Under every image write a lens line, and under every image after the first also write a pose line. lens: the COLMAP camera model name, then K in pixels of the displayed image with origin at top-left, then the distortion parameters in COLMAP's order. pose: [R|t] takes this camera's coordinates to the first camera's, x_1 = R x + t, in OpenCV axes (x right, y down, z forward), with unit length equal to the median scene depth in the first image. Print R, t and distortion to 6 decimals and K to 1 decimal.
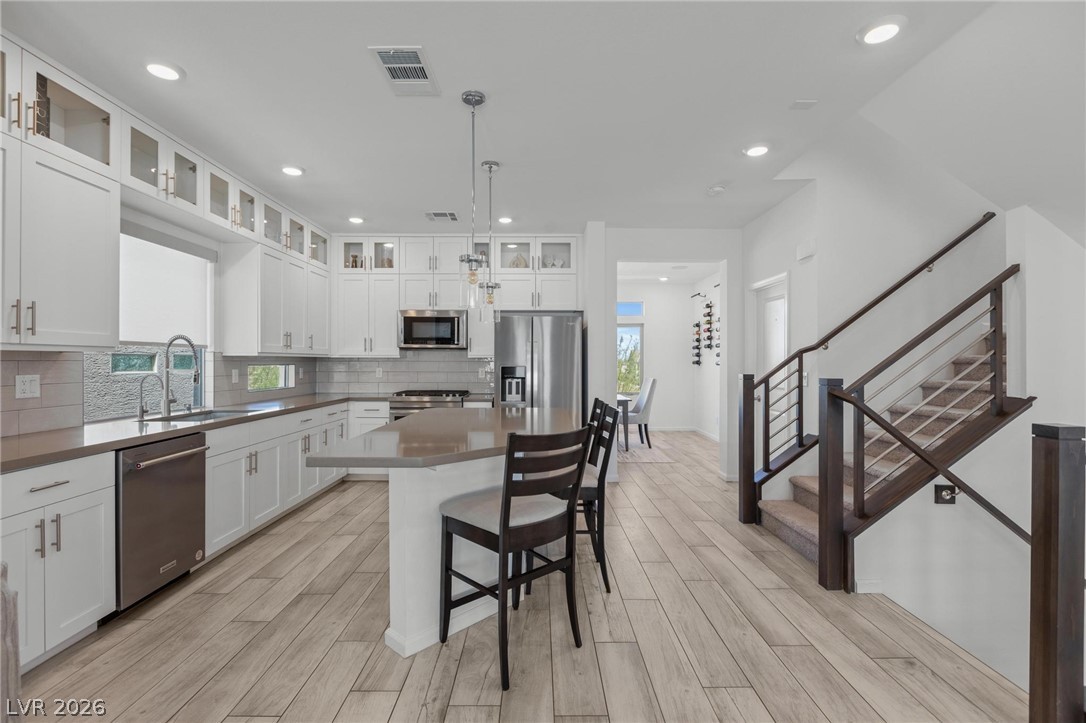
lens RADIAL K [[494.3, 0, 539.4], [0, 494.3, 359.3], [0, 0, 1]] dist [-0.001455, -0.000642]
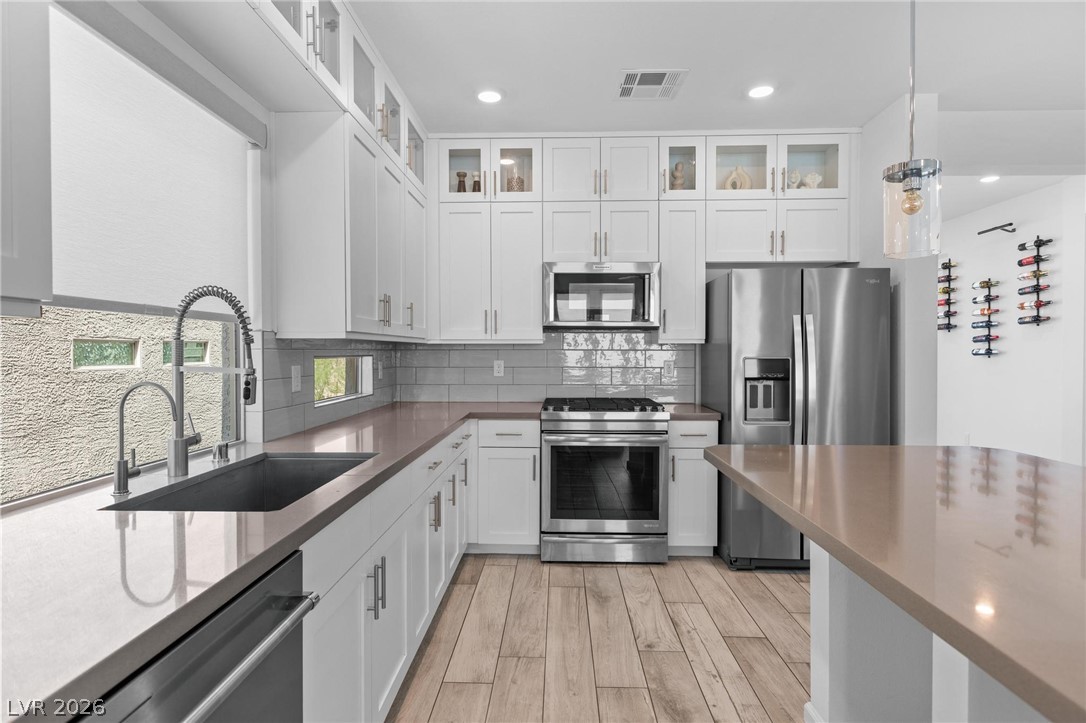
lens RADIAL K [[567.7, 0, 539.5], [0, 567.7, 357.0], [0, 0, 1]] dist [0.002674, 0.000591]
pose [[0.999252, -0.001245, -0.038662, -0.335324], [0.001809, 0.999892, 0.014563, 0.003462], [0.038640, -0.014622, 0.999146, 0.411741]]
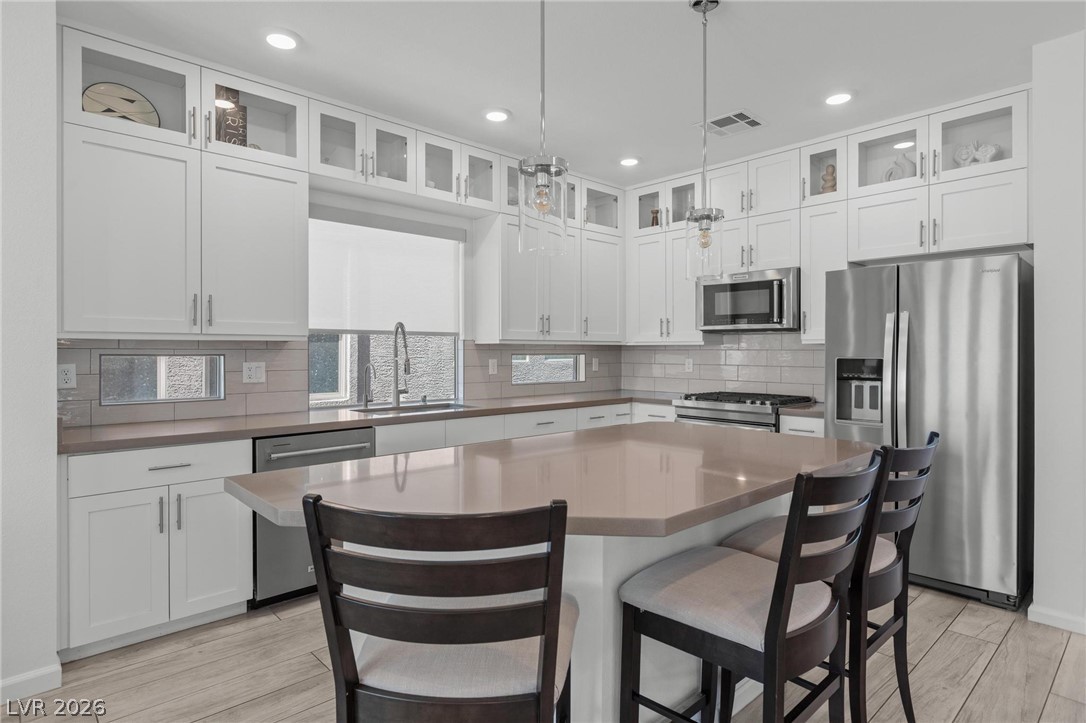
lens RADIAL K [[590.1, 0, 539.1], [0, 590.1, 351.0], [0, 0, 1]] dist [0.003212, 0.000364]
pose [[0.679061, -0.001658, -0.734080, 0.224246], [0.004272, 0.999989, 0.001693, 0.004100], [0.734069, -0.004285, 0.679061, 0.334040]]
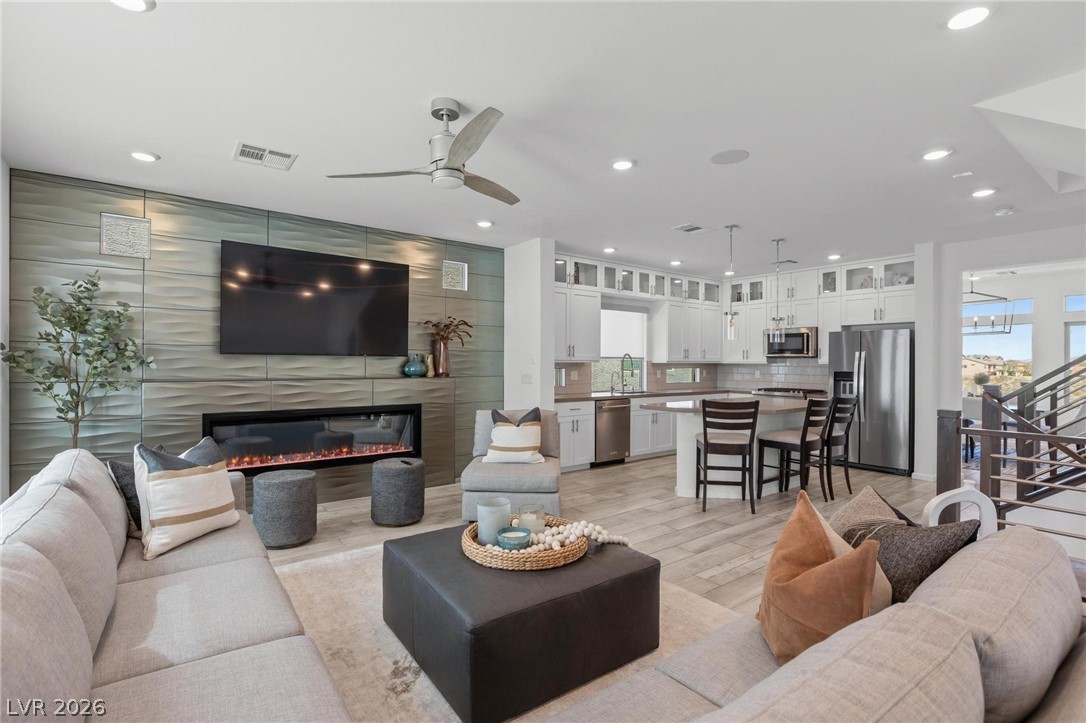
lens RADIAL K [[503.5, 0, 543.0], [0, 503.5, 361.5], [0, 0, 1]] dist [0.000890, 0.000127]
pose [[0.600753, 0.000831, -0.799434, 0.601116], [-0.000715, 1.000000, 0.000502, -0.012781], [0.799434, 0.000270, 0.600753, -0.445680]]
